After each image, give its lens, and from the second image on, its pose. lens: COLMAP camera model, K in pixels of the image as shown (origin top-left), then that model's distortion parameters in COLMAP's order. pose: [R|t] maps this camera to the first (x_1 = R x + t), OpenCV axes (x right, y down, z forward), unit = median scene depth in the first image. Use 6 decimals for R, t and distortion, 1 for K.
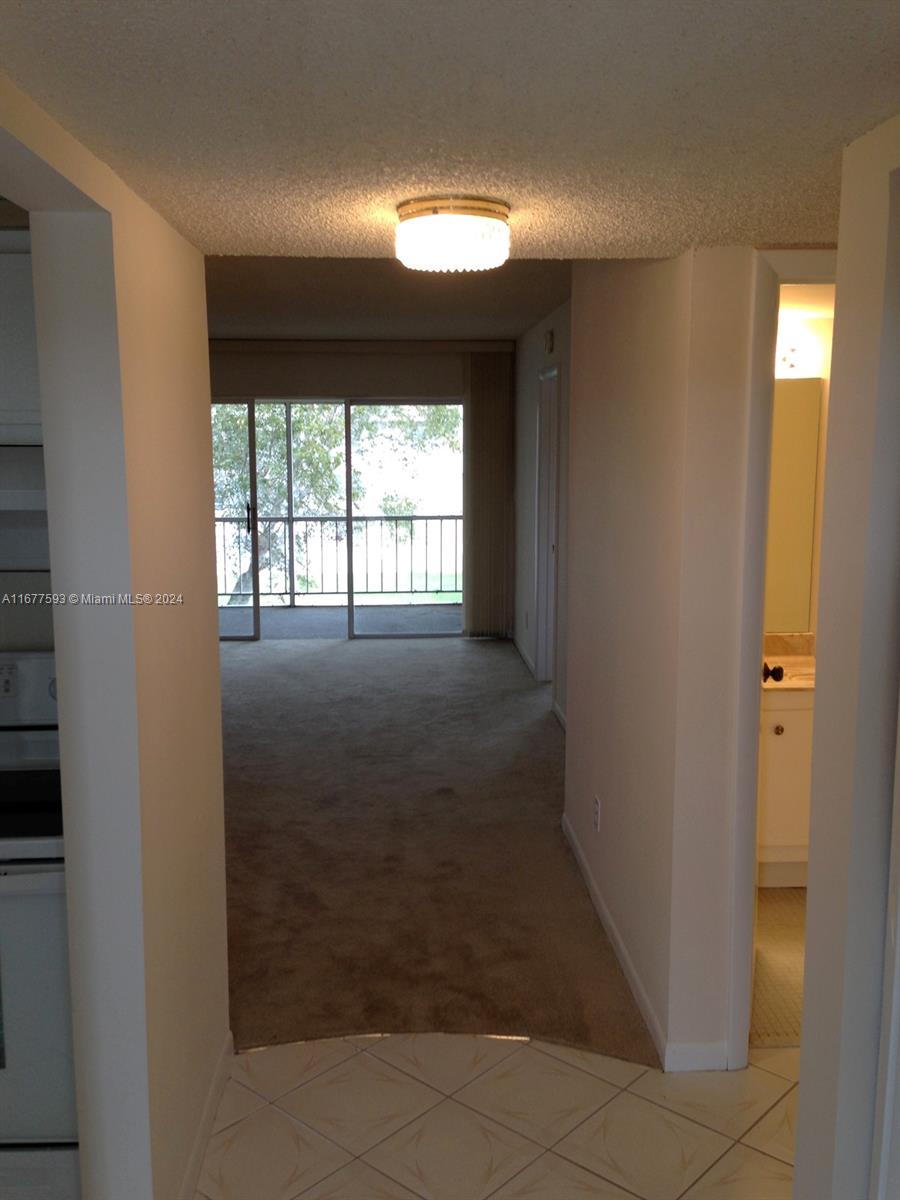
lens RADIAL K [[1126.6, 0, 450.0], [0, 1126.6, 600.0], [0, 0, 1]] dist [-0.000987, 0.001927]
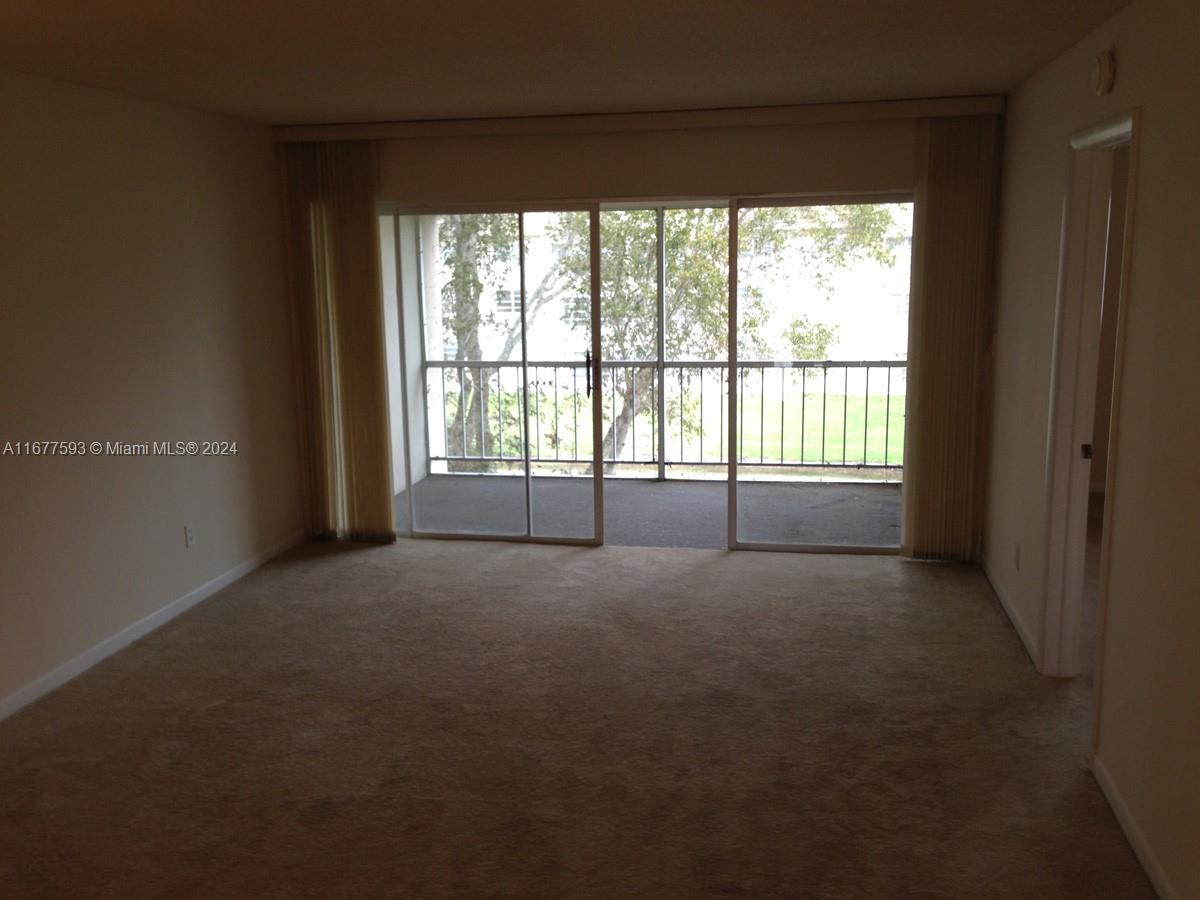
lens RADIAL K [[1151.1, 0, 600.0], [0, 1151.1, 450.0], [0, 0, 1]] dist [0.086113, 0.002455]
pose [[0.974865, 0.023829, -0.221517, -0.011462], [-0.016698, 0.999282, 0.034012, -0.049310], [0.222169, -0.029458, 0.974563, 0.294831]]
